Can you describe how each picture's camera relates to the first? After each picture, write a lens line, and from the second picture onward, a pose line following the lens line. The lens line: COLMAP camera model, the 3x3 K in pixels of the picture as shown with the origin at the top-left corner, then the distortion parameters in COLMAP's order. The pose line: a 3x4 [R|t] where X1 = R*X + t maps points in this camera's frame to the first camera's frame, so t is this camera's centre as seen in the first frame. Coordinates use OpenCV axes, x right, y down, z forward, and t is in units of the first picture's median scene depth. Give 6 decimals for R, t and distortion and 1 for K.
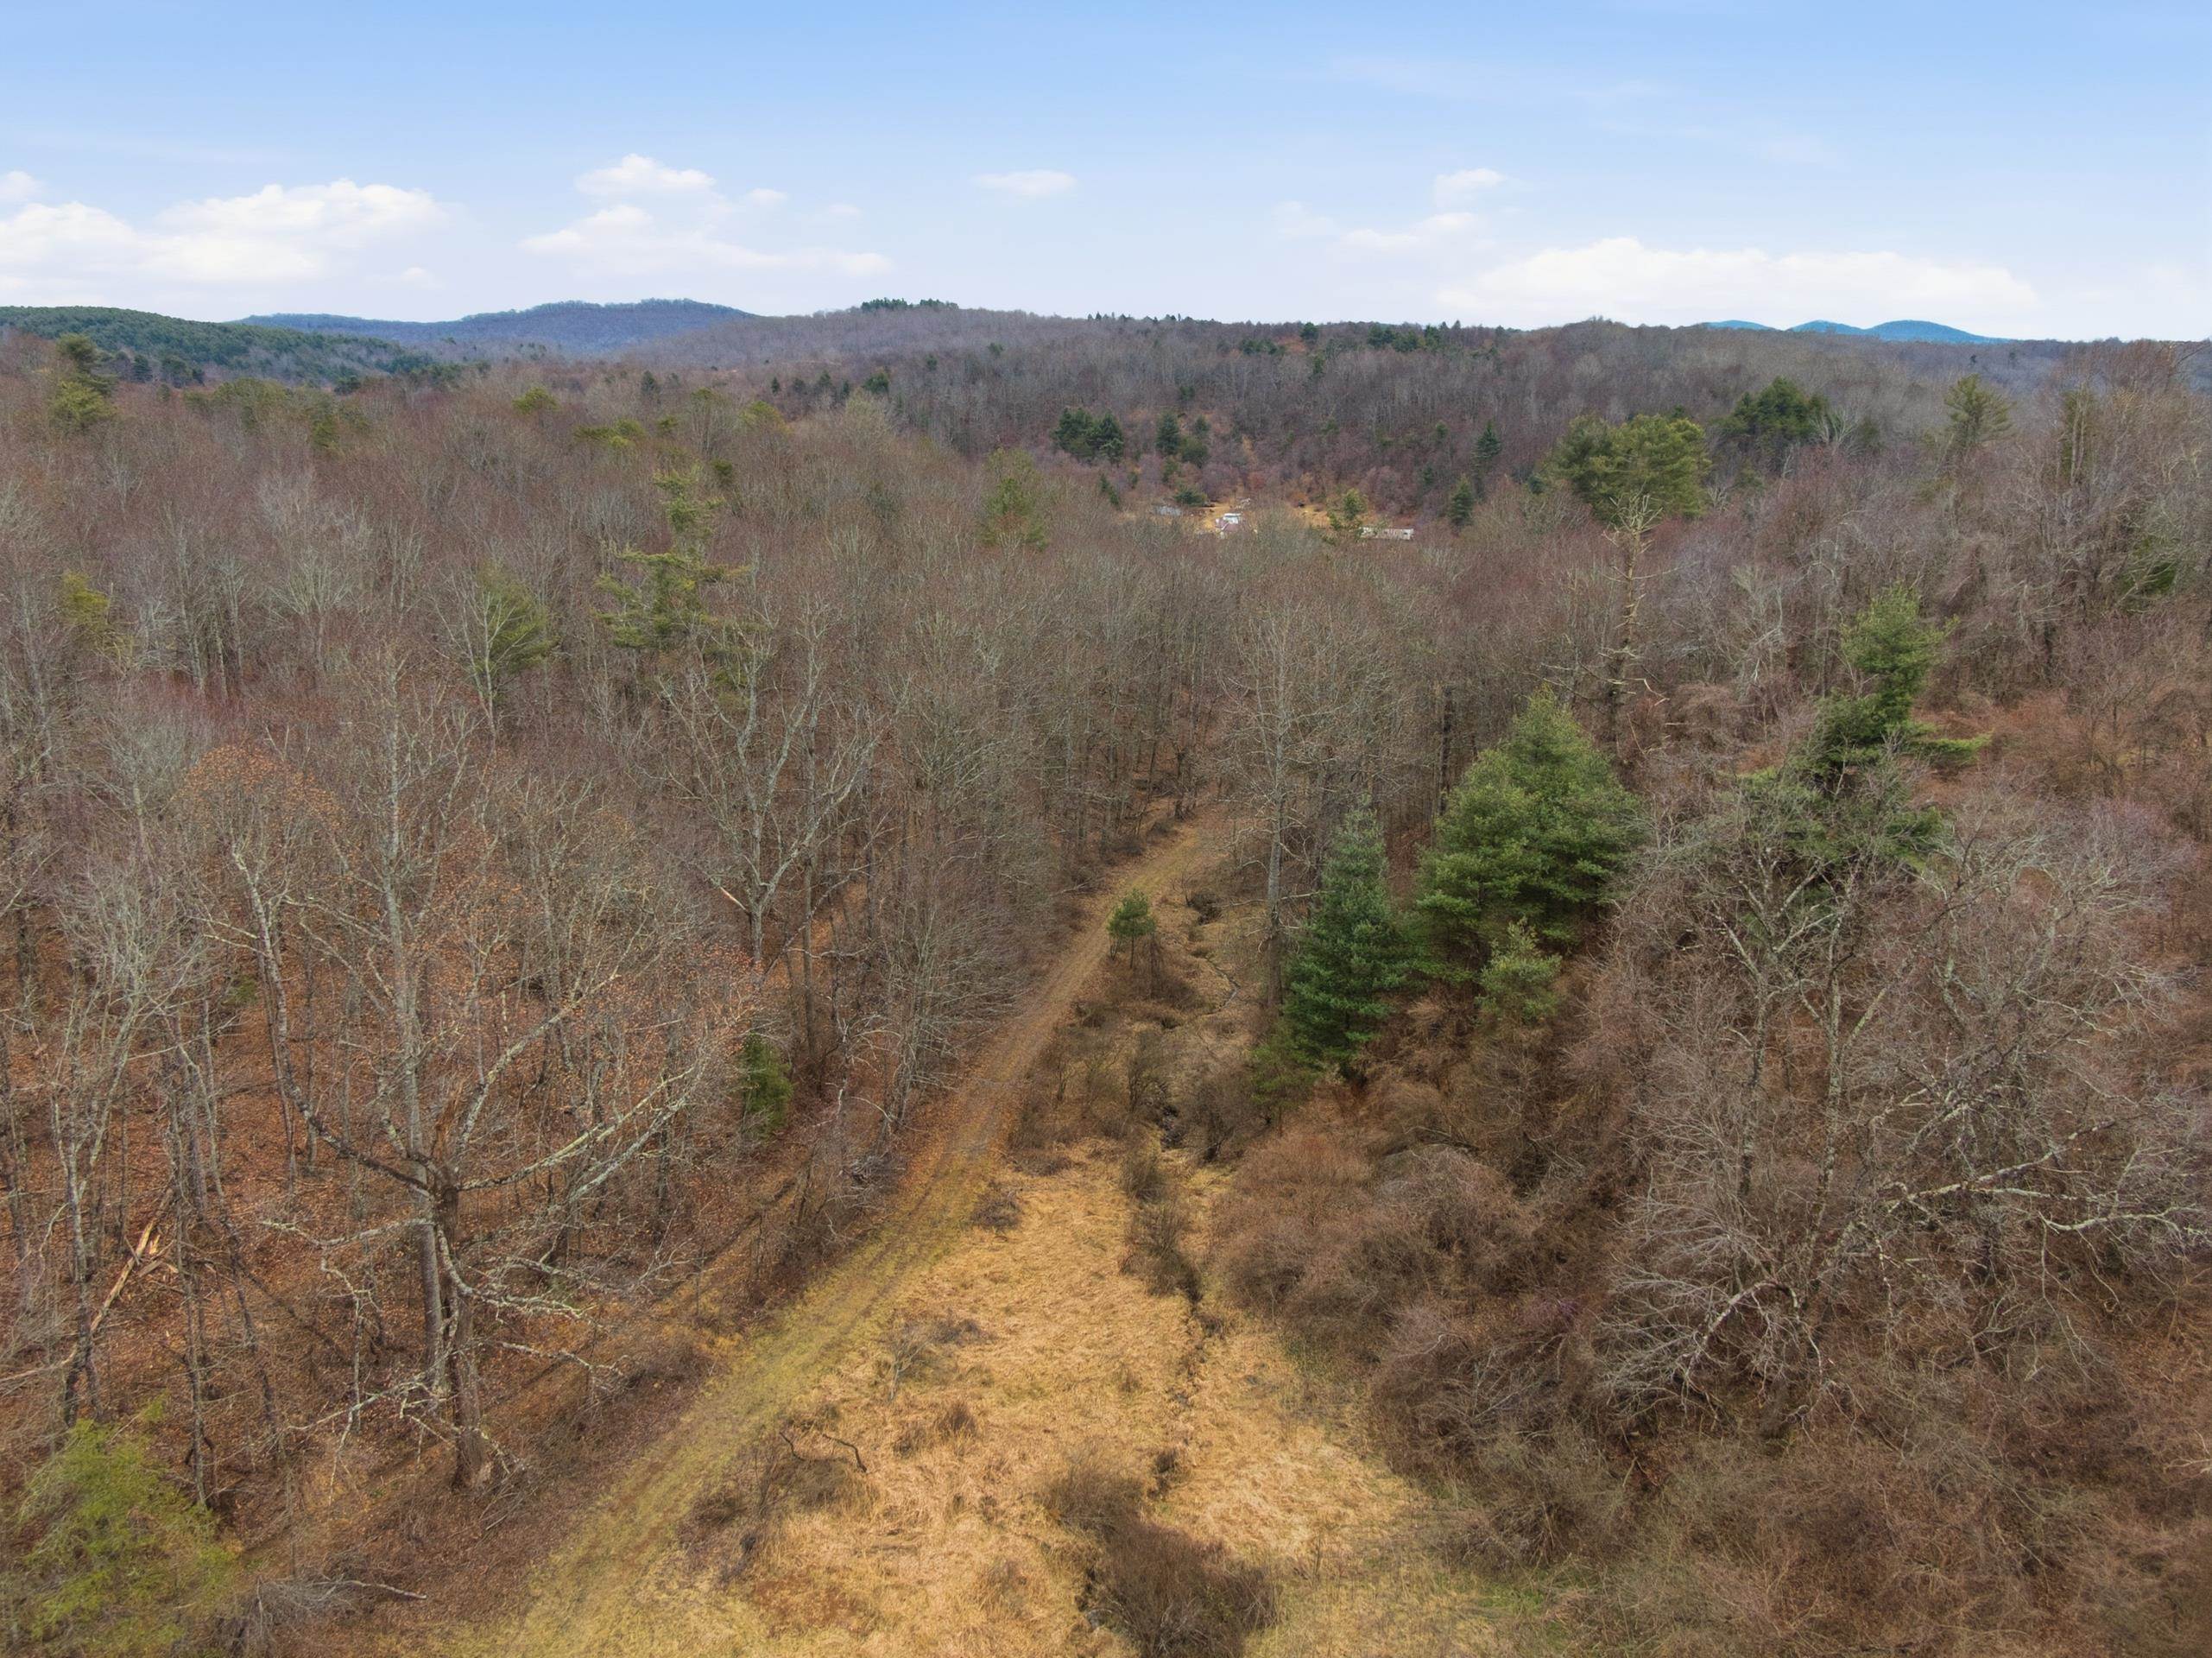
lens RADIAL K [[1579.4, 0, 1101.0], [0, 1579.4, 850.7], [0, 0, 1]] dist [0.061077, -0.092806]
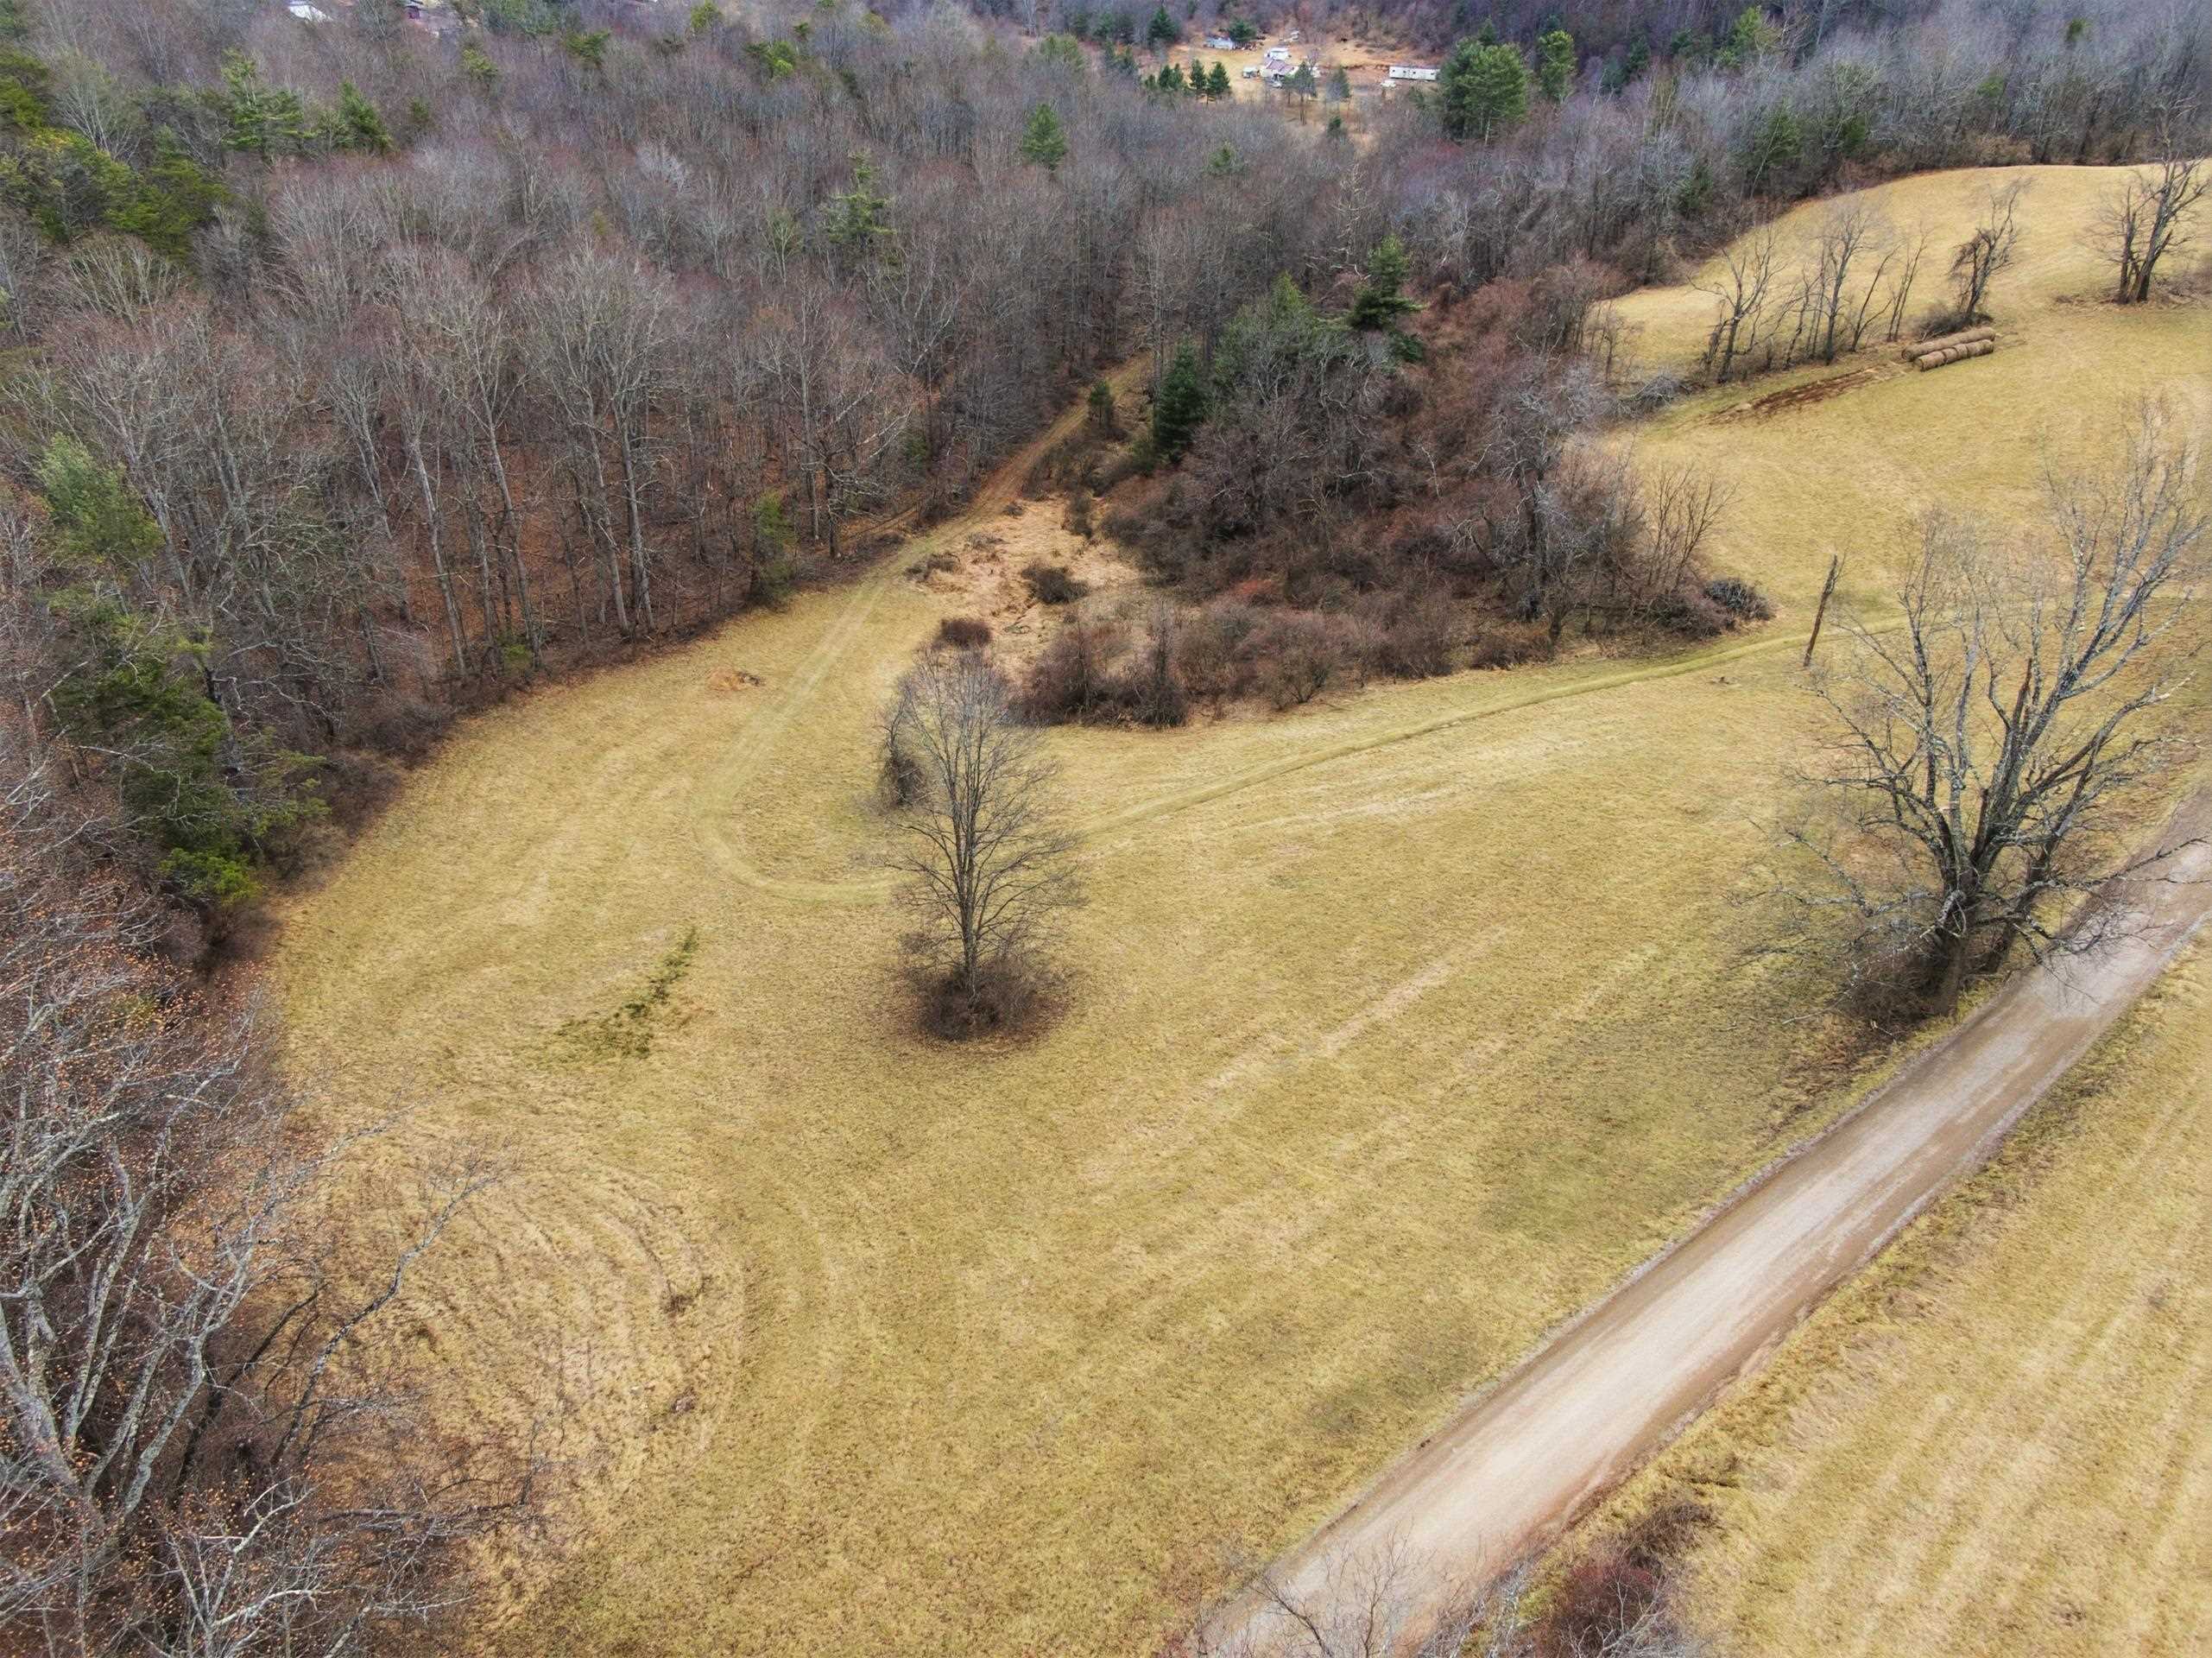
lens RADIAL K [[1584.3, 0, 1101.6], [0, 1584.3, 846.3], [0, 0, 1]] dist [0.045847, -0.061503]
pose [[0.998519, 0.029915, -0.045447, 0.161756], [-0.015959, 0.959578, 0.280991, 0.034247], [0.052016, -0.279850, 0.958634, -1.212731]]
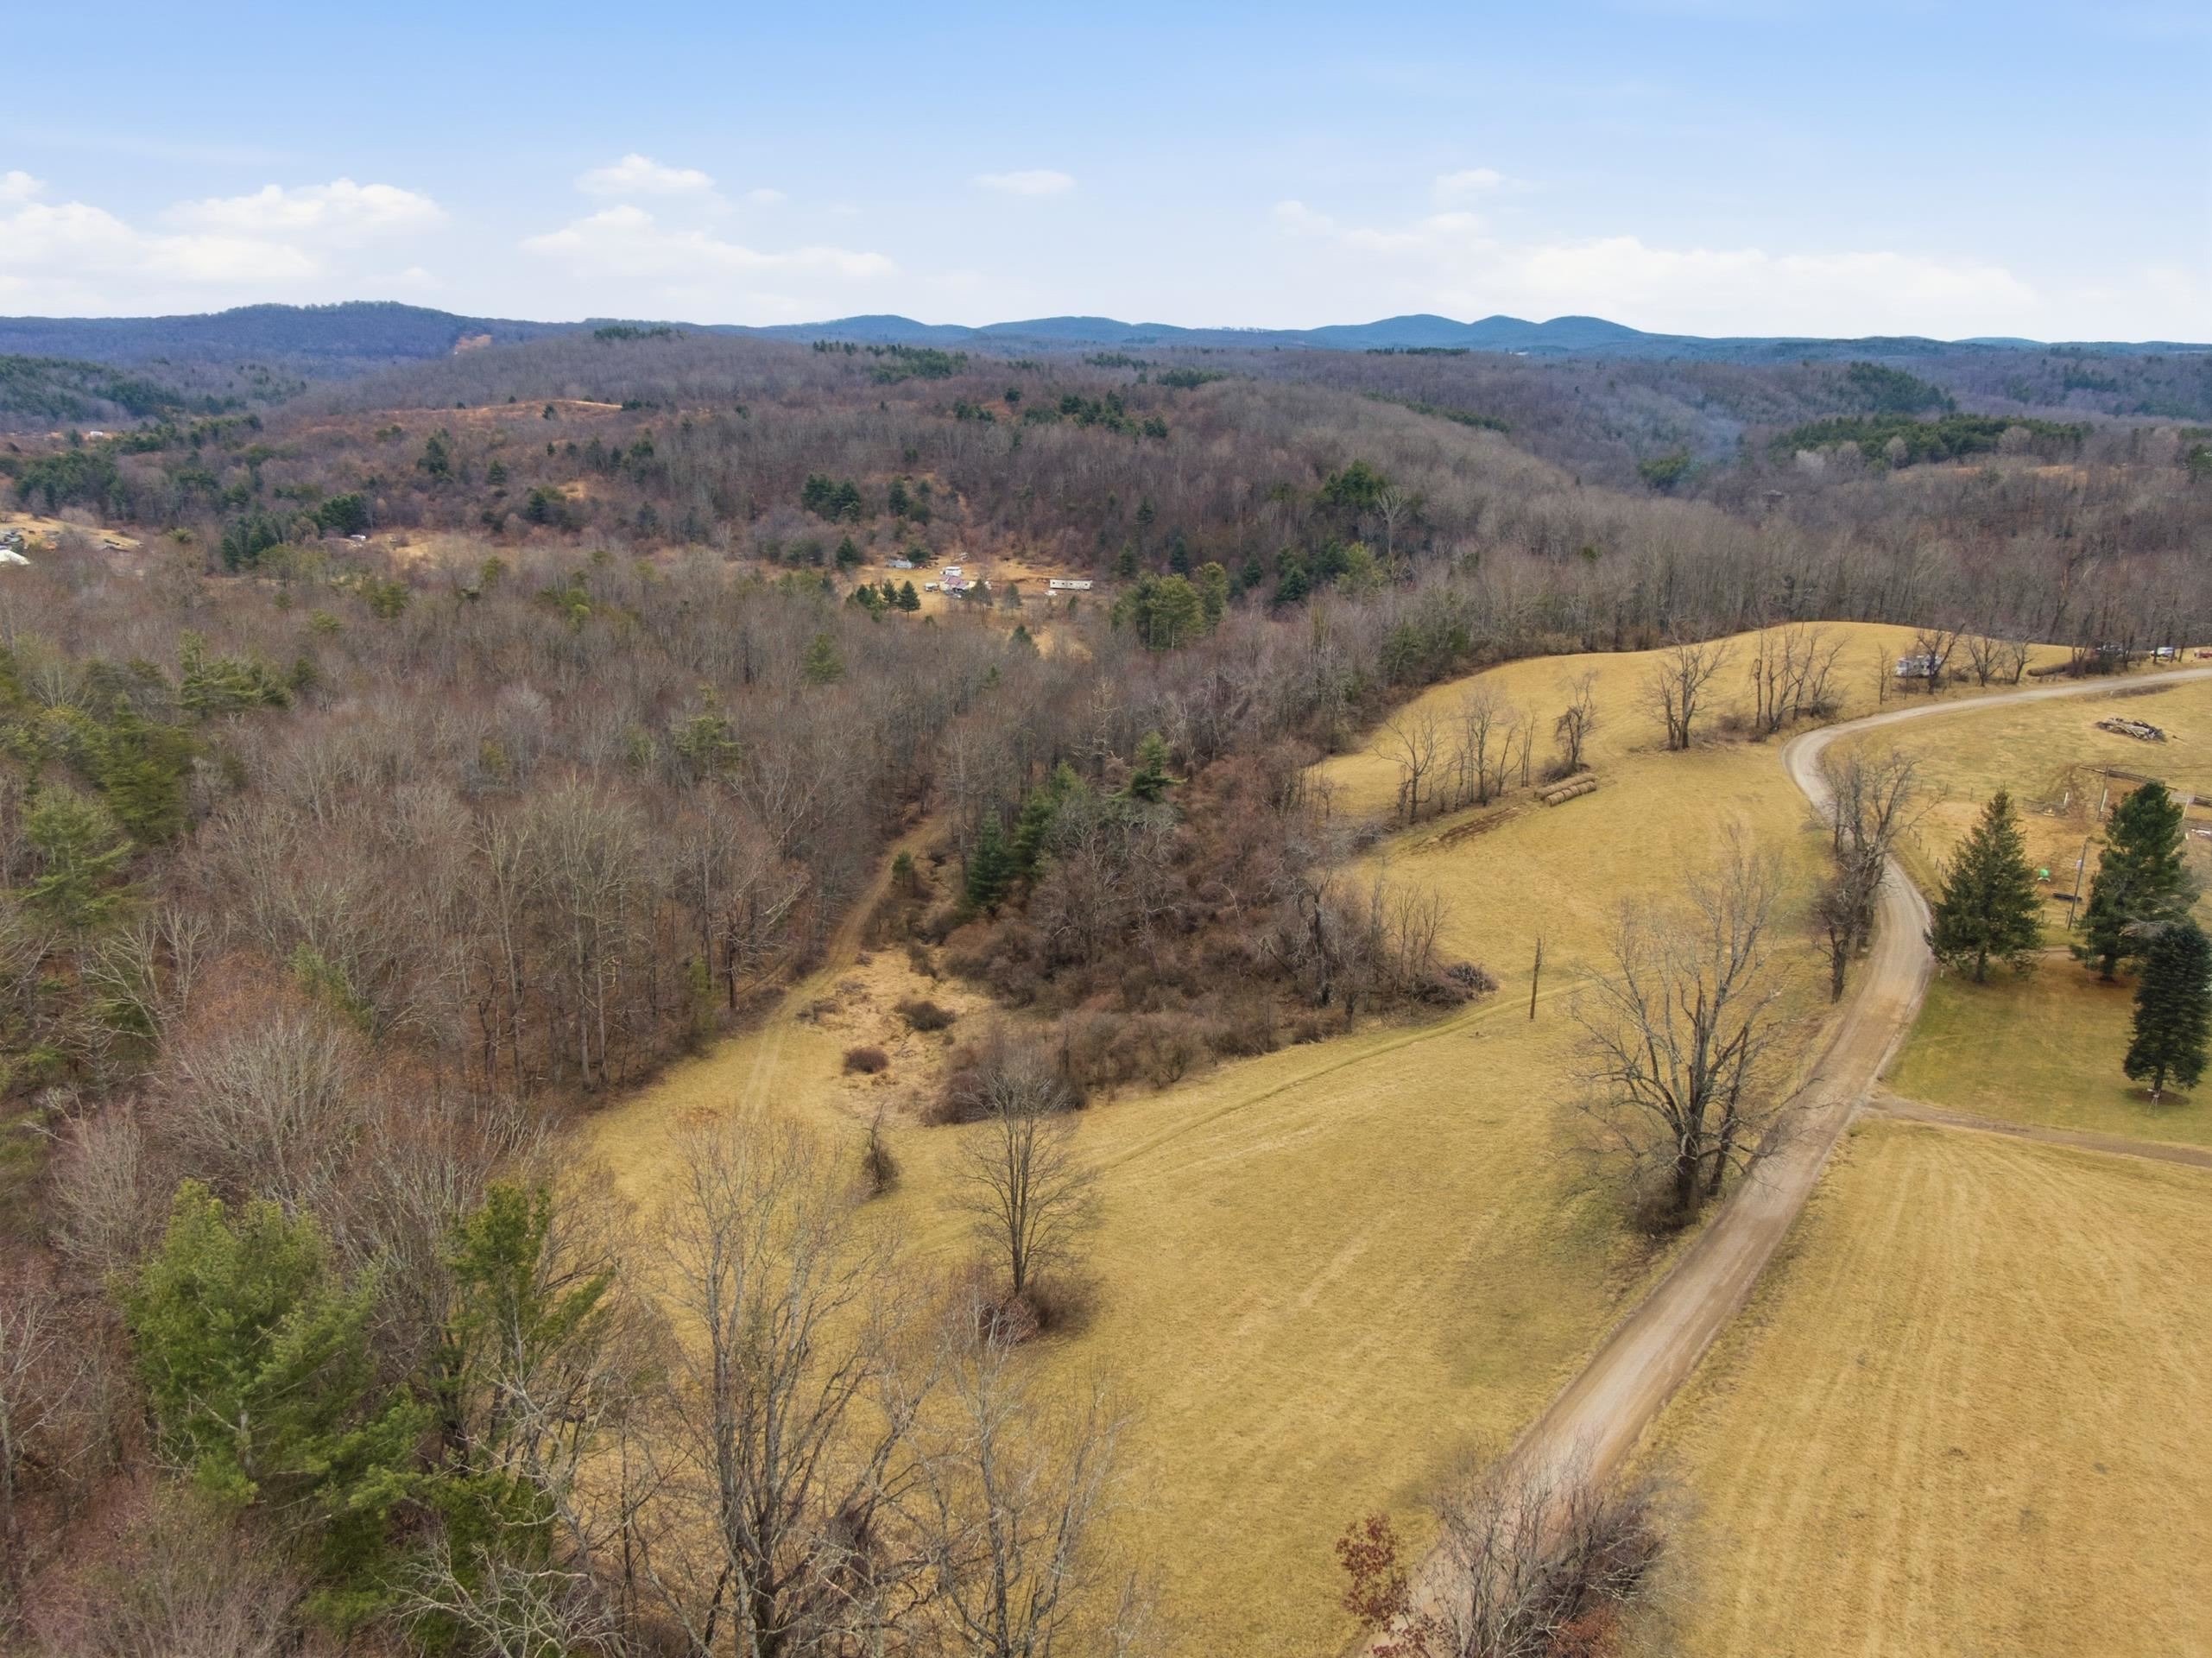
lens RADIAL K [[1584.3, 0, 1101.6], [0, 1584.3, 846.3], [0, 0, 1]] dist [0.045847, -0.061503]
pose [[0.985956, -0.048509, 0.159805, -0.076495], [0.047547, 0.998821, 0.009841, 0.015618], [-0.160094, -0.002105, 0.987099, -1.573447]]
